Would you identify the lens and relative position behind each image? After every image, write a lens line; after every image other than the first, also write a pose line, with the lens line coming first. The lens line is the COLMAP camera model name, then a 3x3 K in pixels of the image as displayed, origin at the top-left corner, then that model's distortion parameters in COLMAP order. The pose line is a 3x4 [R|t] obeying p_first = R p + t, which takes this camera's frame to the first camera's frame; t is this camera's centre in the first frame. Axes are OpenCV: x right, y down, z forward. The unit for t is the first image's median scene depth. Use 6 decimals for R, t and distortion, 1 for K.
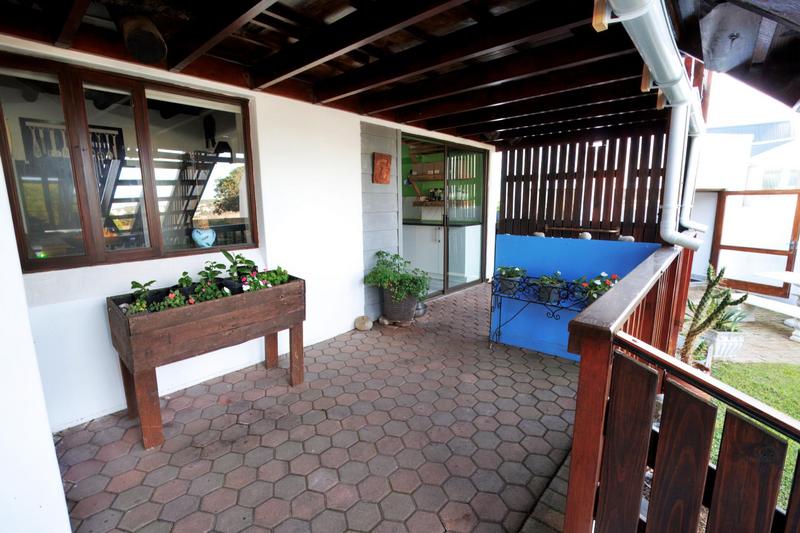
lens RADIAL K [[364.6, 0, 399.2], [0, 364.6, 264.9], [0, 0, 1]] dist [-0.000022, 0.000039]
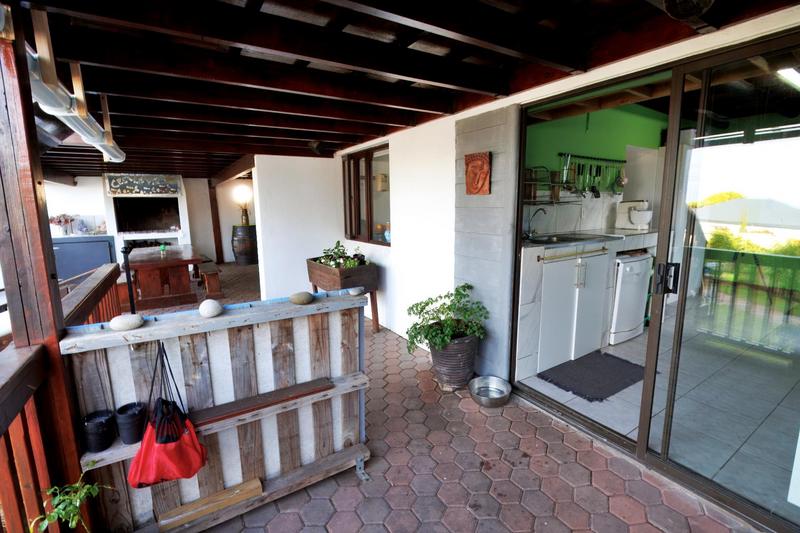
lens RADIAL K [[364.6, 0, 401.2], [0, 364.6, 265.3], [0, 0, 1]] dist [-0.000022, 0.000039]
pose [[-0.284303, 0.165956, -0.944262, 0.725271], [-0.153088, 0.964409, 0.215589, -0.226563], [0.946433, 0.205848, -0.248779, 1.095277]]
